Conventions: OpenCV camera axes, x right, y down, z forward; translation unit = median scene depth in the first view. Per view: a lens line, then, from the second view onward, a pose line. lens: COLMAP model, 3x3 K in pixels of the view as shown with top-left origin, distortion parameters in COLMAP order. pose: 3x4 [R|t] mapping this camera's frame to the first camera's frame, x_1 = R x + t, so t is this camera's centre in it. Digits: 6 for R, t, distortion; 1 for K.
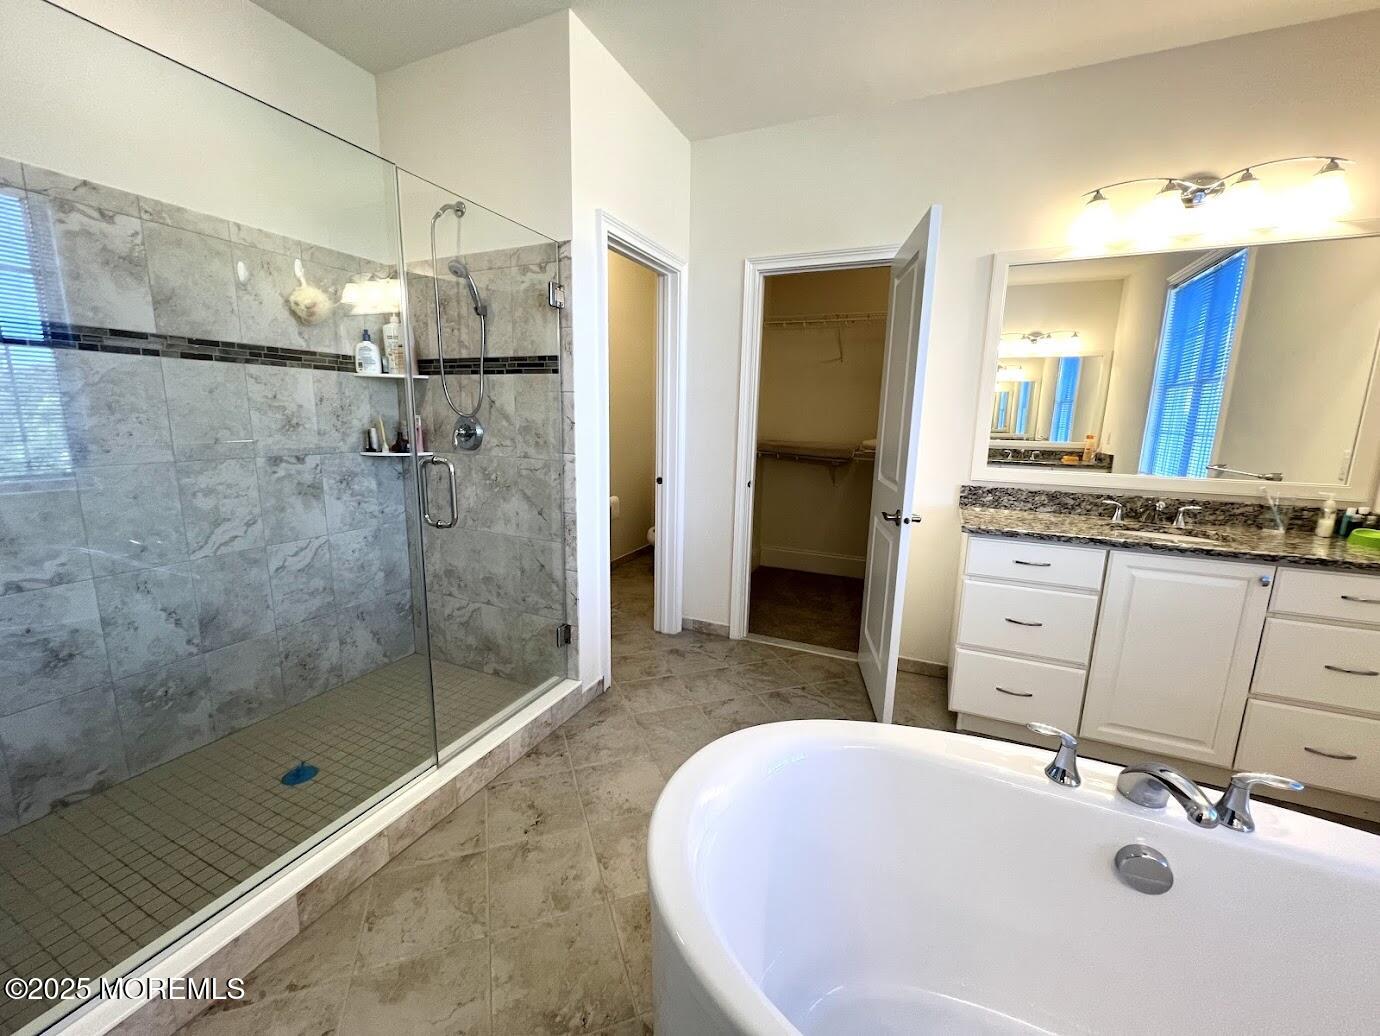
lens RADIAL K [[556.6, 0, 689.7], [0, 556.6, 513.8], [0, 0, 1]] dist [0.001878, 0.000126]
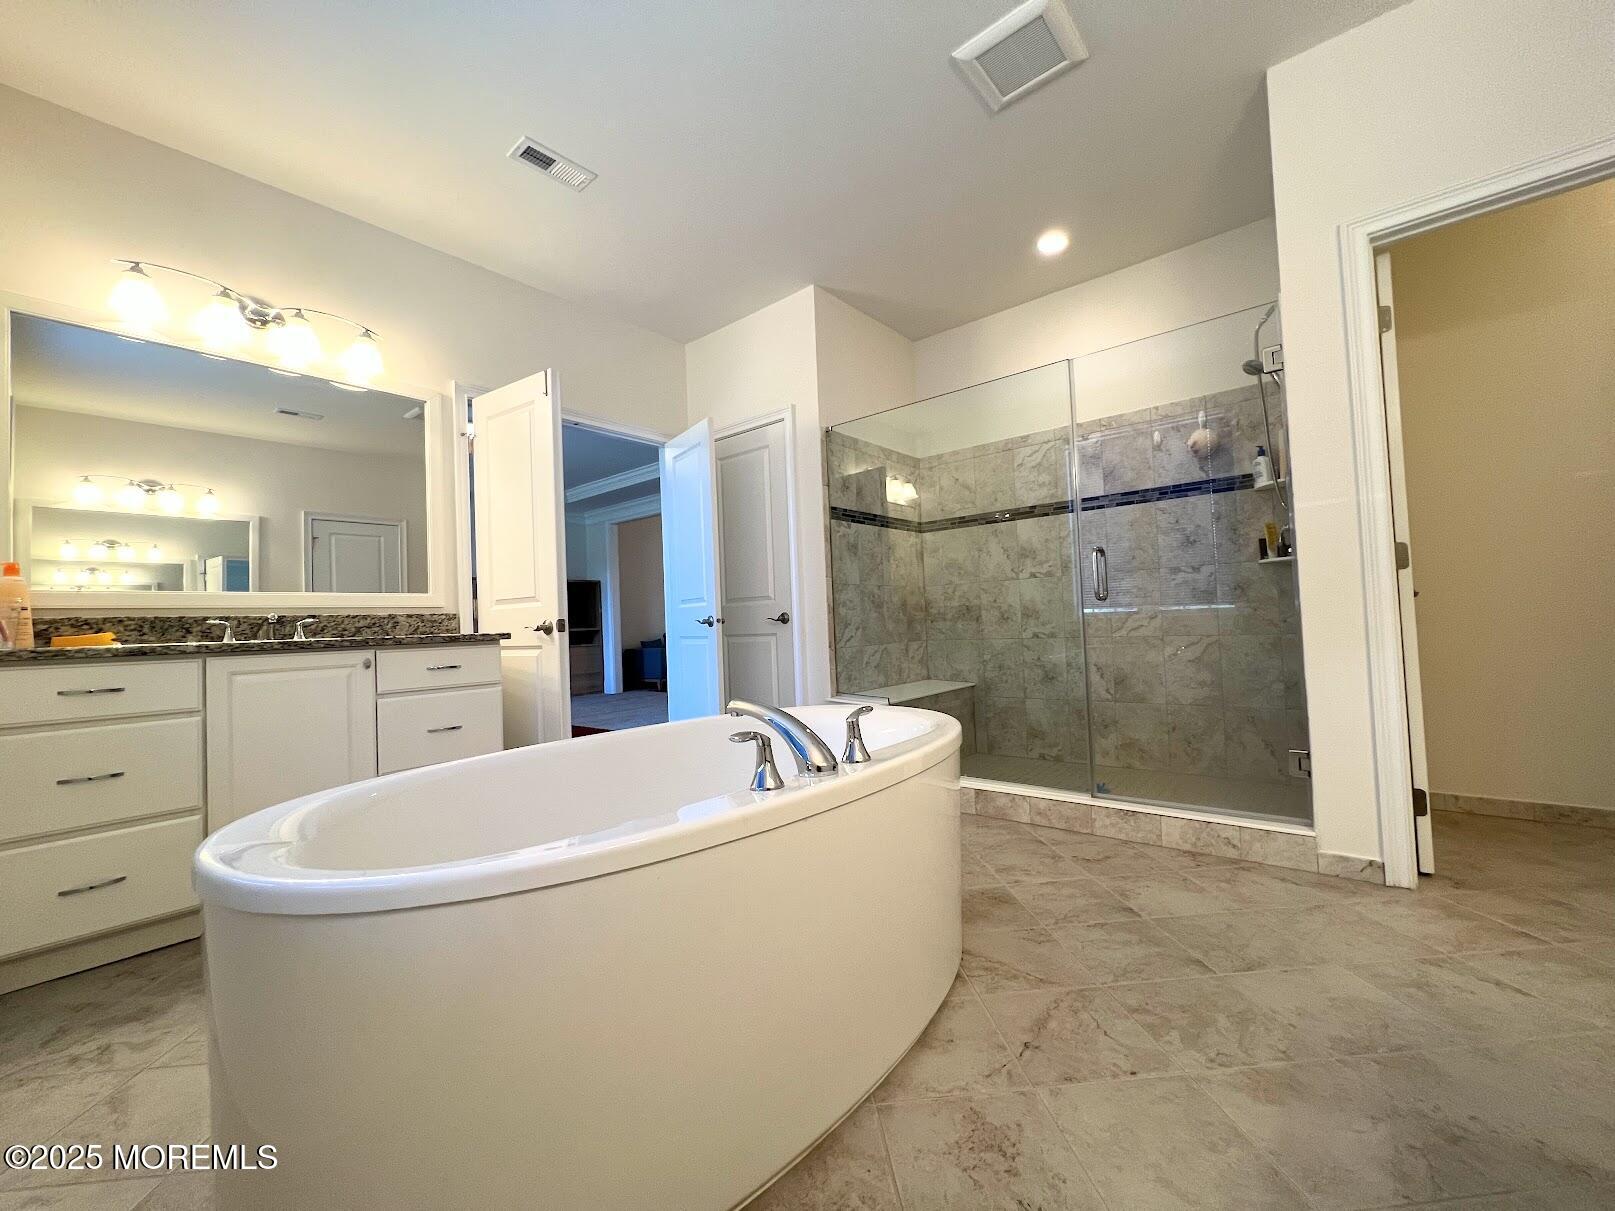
lens RADIAL K [[651.4, 0, 806.5], [0, 651.4, 606.9], [0, 0, 1]] dist [0.001878, 0.000126]
pose [[-0.275526, -0.039283, -0.960491, 0.947737], [-0.137256, 0.990535, -0.001139, 0.107512], [0.951444, 0.131519, -0.278310, 0.625178]]
